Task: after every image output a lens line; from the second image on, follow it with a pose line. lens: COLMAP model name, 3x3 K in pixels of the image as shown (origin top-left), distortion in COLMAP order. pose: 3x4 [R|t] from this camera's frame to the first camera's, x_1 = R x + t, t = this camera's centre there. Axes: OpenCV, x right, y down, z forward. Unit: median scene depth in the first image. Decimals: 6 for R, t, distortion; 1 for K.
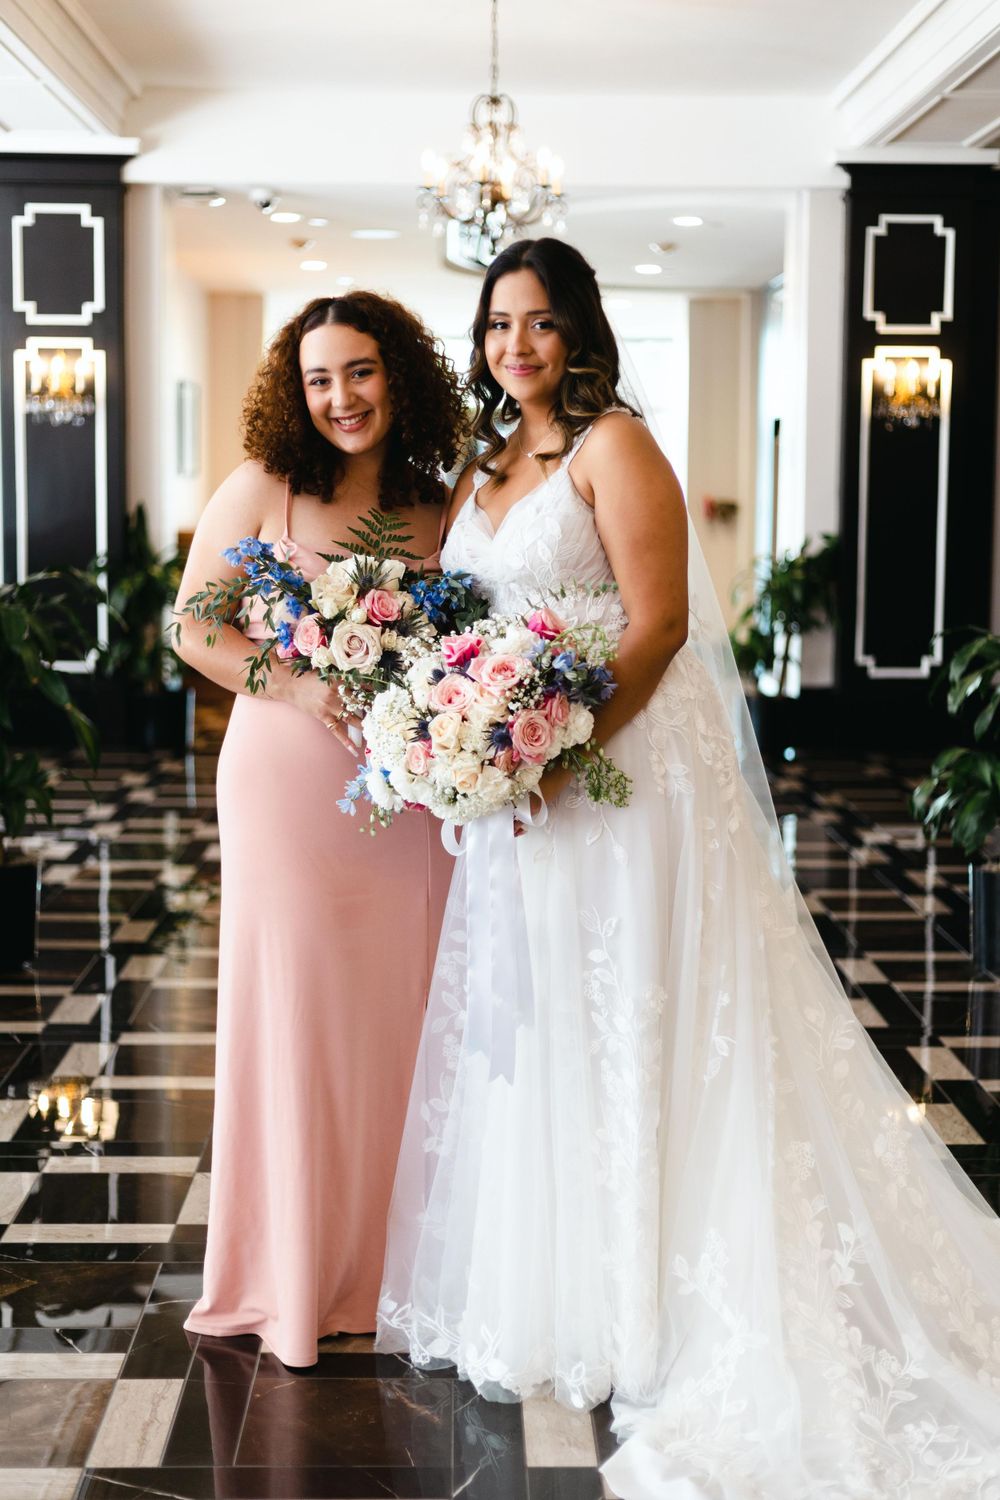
lens RADIAL K [[2186.4, 0, 494.6], [0, 2186.4, 713.9], [0, 0, 1]] dist [0.035466, 0.000000]
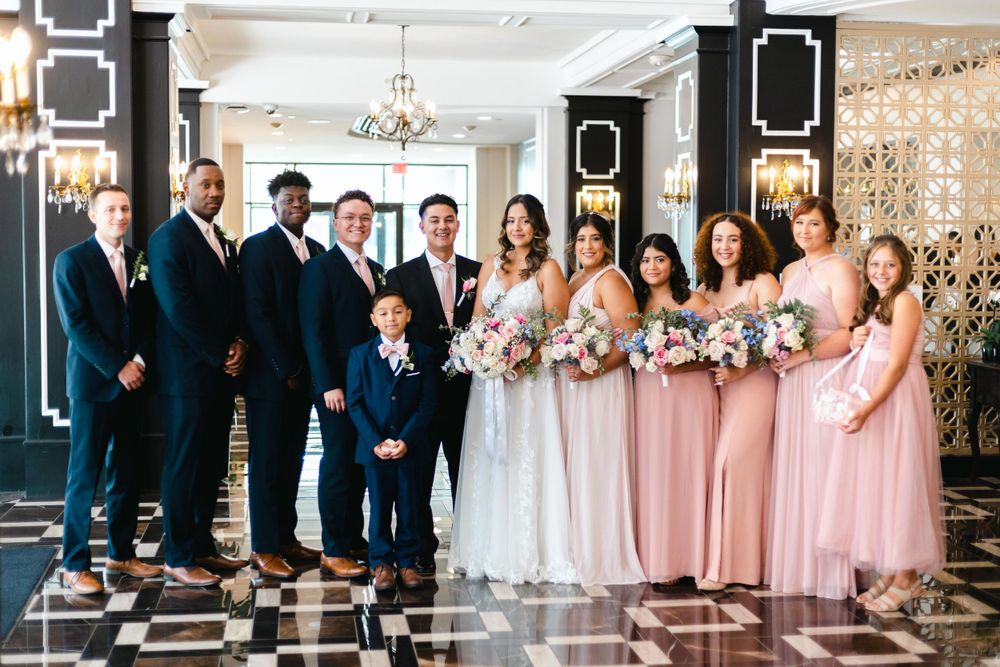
lens RADIAL K [[1457.6, 0, 491.8], [0, 1457.6, 339.3], [0, 0, 1]] dist [0.035466, 0.000000]
pose [[0.993248, -0.011646, 0.115426, -0.062708], [0.015685, 0.999294, -0.034142, 0.015184], [-0.114947, 0.035722, 0.992729, -0.301046]]
